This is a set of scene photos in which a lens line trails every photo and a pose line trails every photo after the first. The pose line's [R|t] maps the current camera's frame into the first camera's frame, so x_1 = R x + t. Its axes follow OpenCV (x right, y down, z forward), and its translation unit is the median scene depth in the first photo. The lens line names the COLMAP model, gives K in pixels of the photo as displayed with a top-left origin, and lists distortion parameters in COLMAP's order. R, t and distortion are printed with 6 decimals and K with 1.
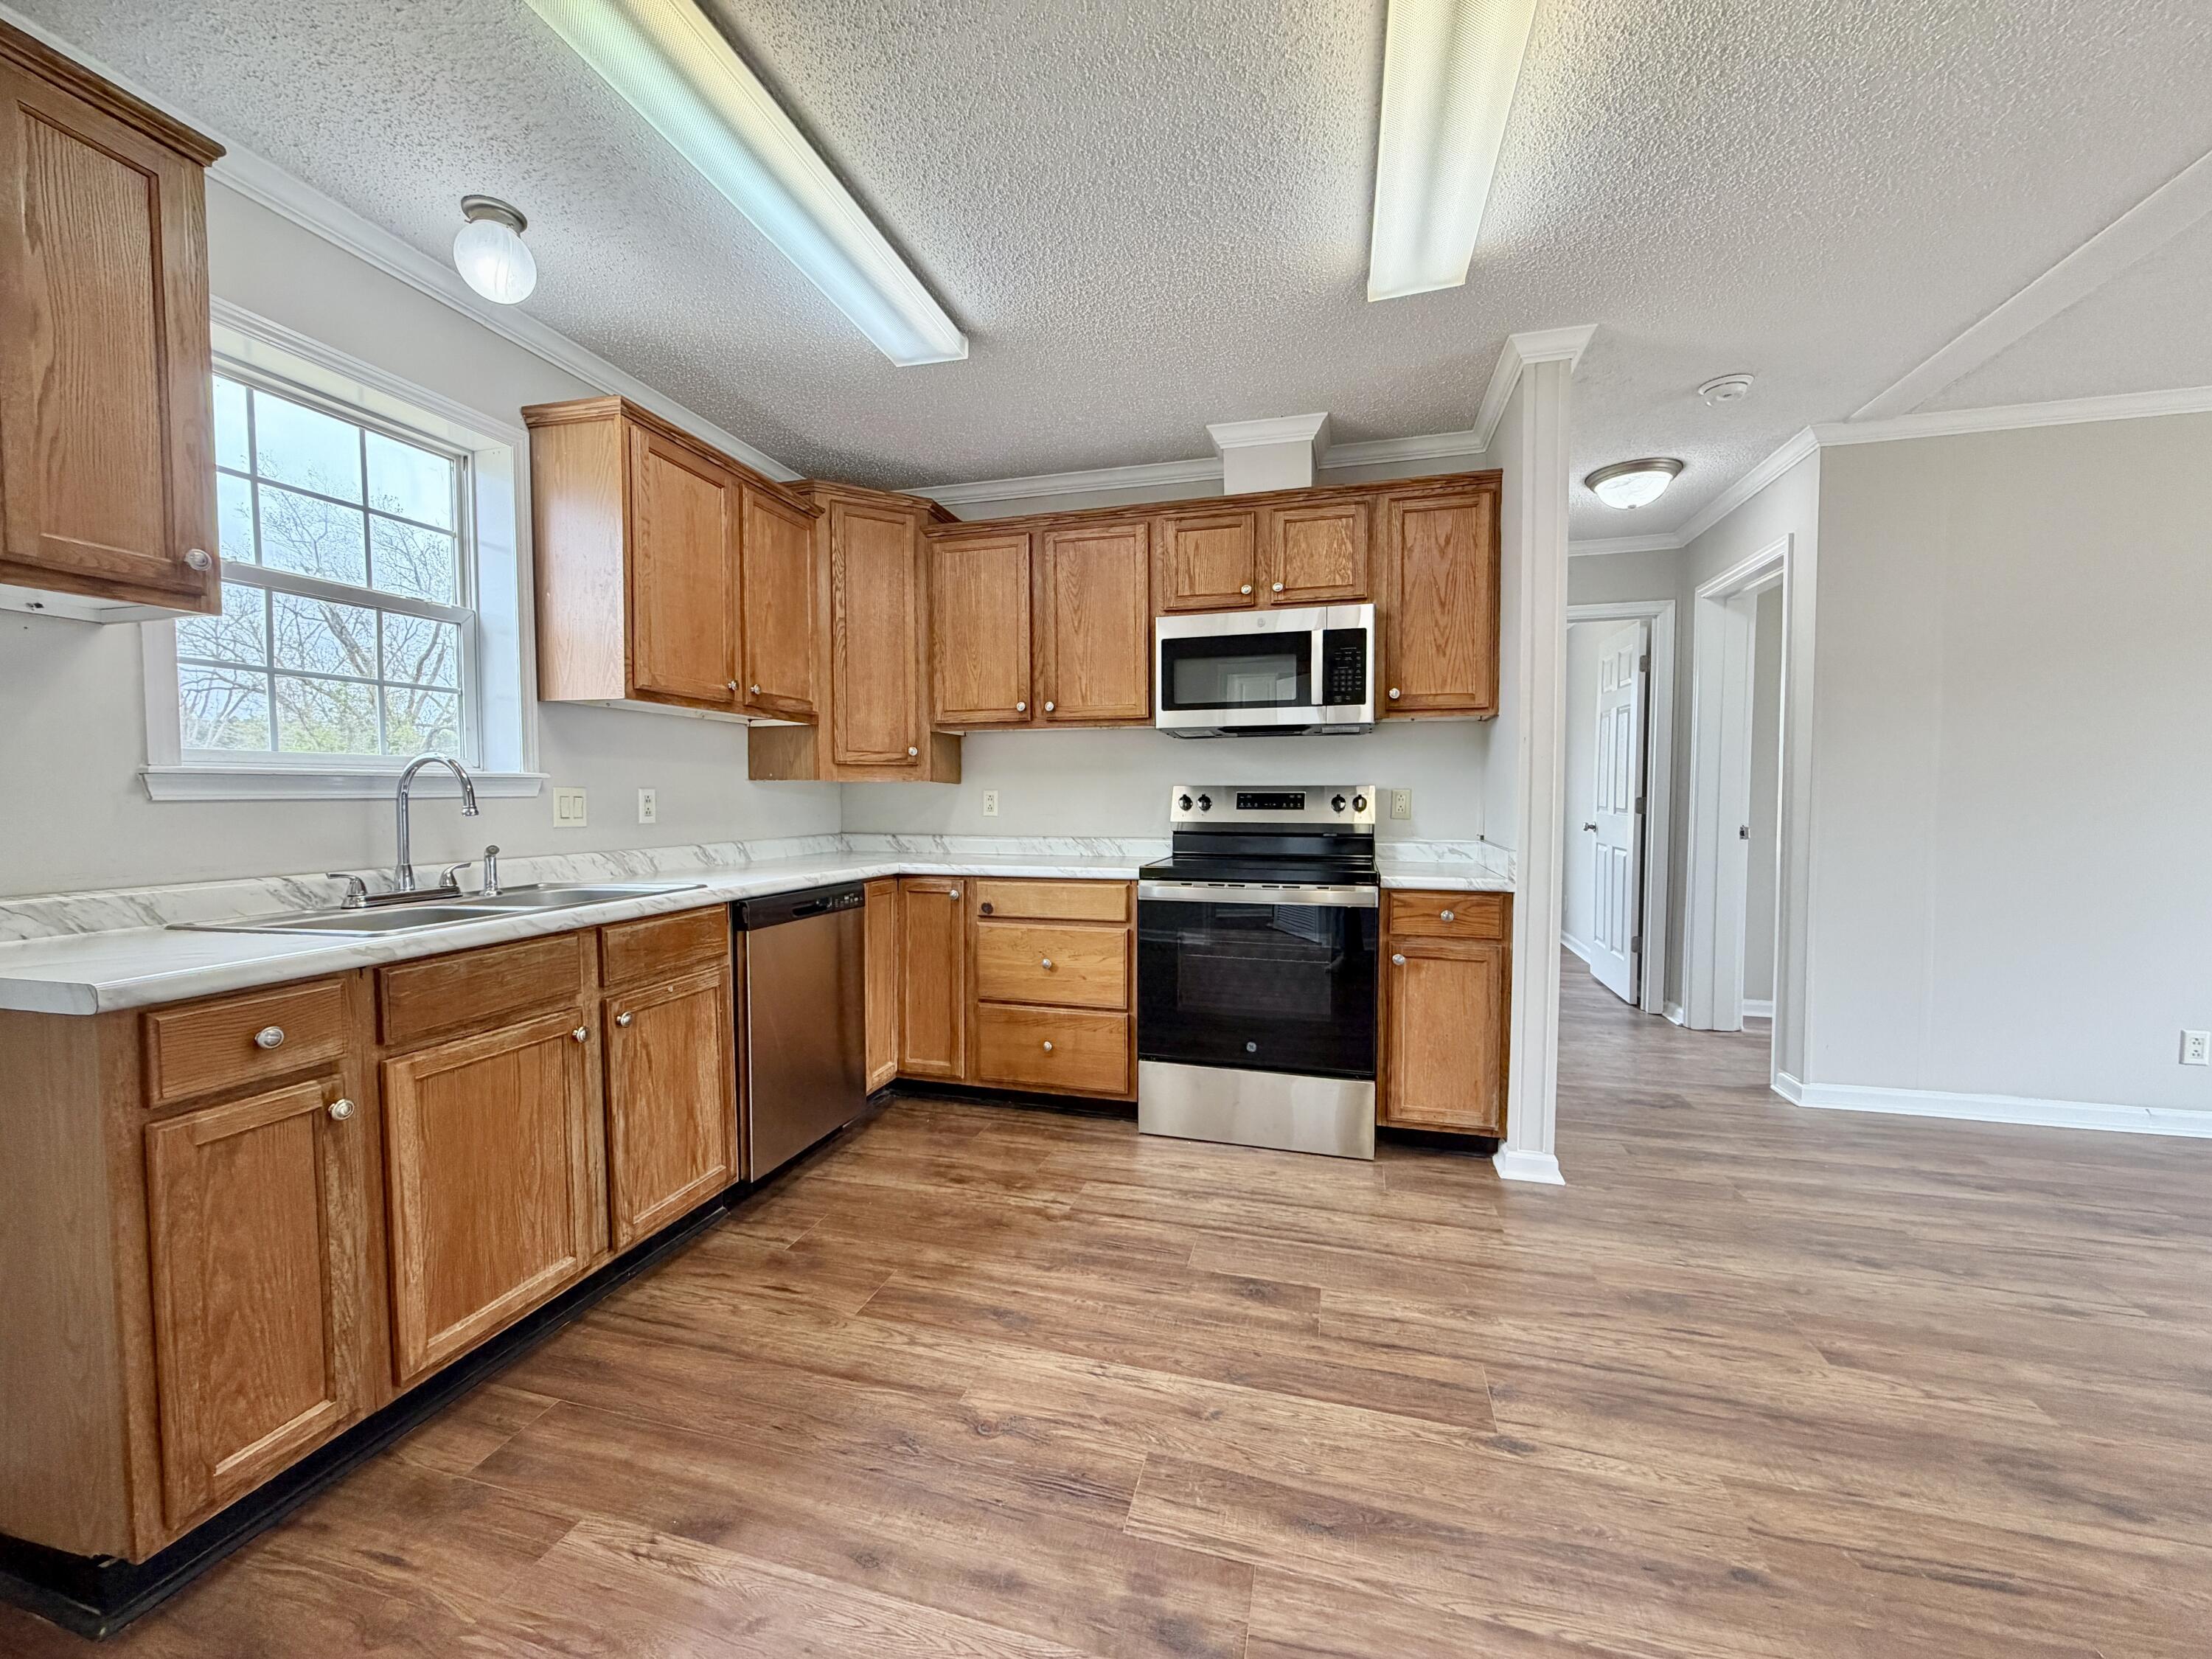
lens RADIAL K [[885.0, 0, 1098.7], [0, 885.0, 830.0], [0, 0, 1]] dist [-0.001003, 0.000184]
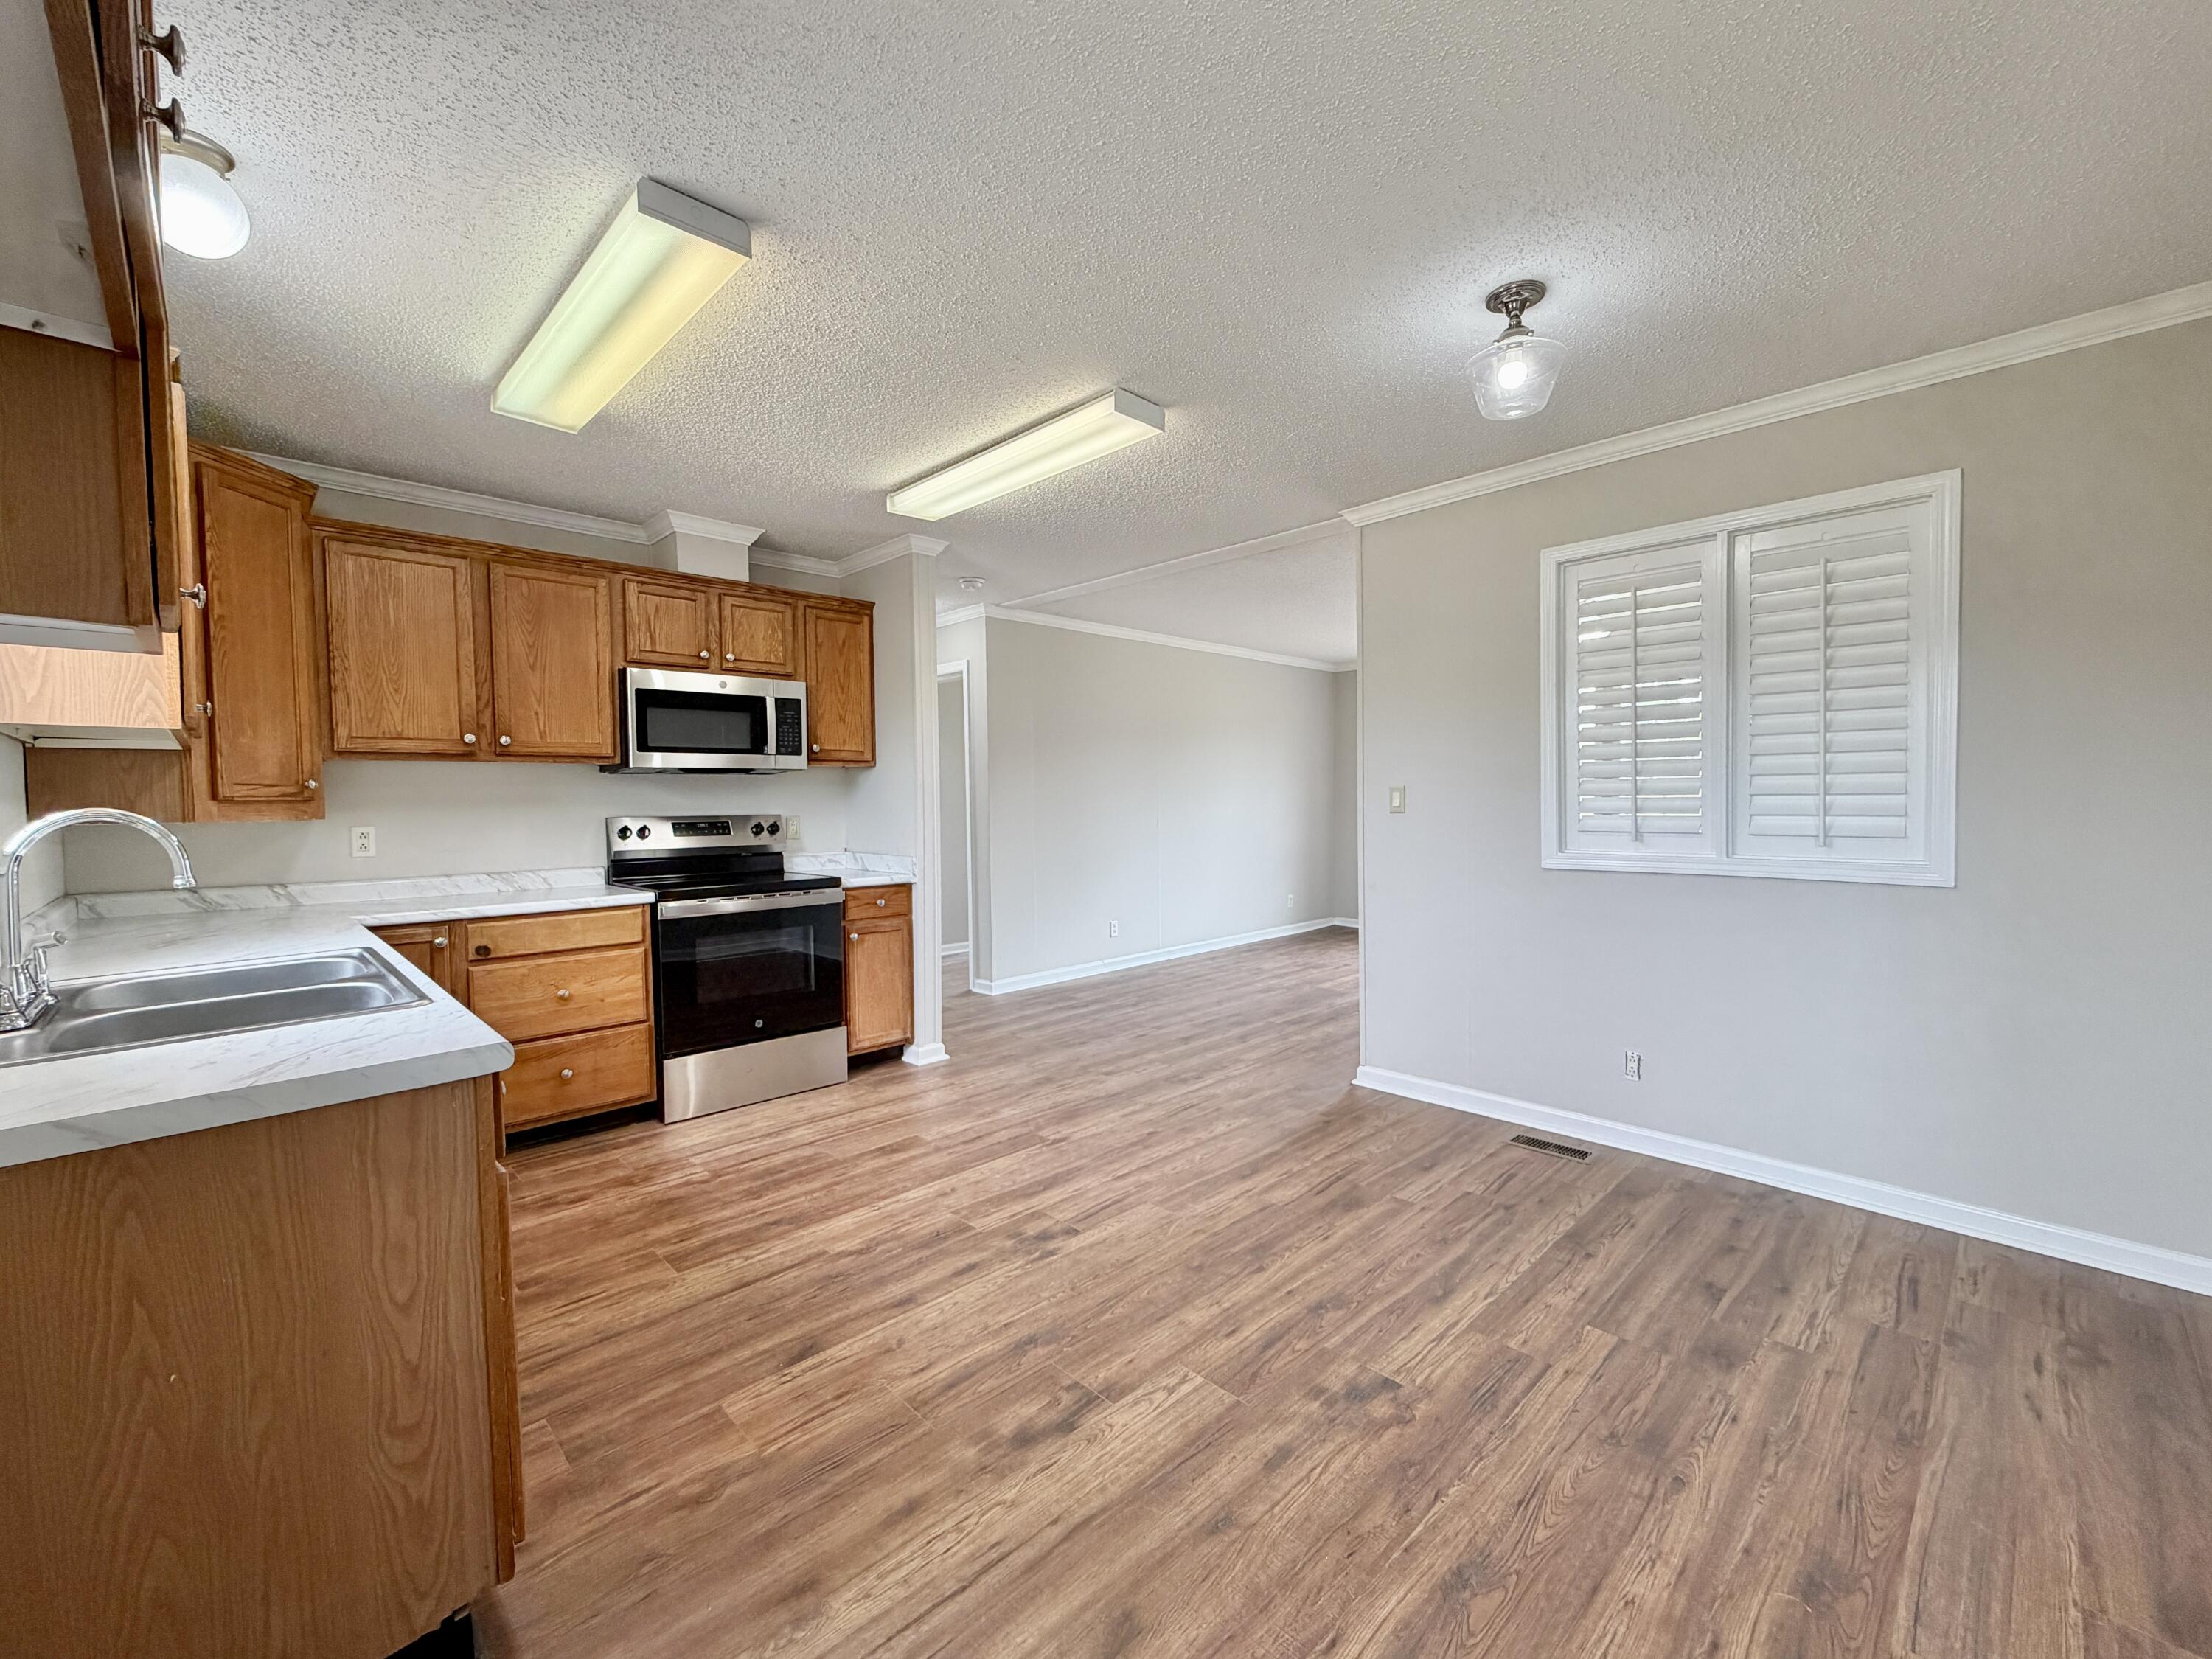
lens RADIAL K [[901.4, 0, 1114.4], [0, 901.4, 827.5], [0, 0, 1]] dist [0.000131, 0.000037]
pose [[0.490557, -0.033589, 0.870762, -0.729904], [0.045739, 0.998872, 0.012763, -0.030687], [-0.870208, 0.033566, 0.491540, -0.095424]]
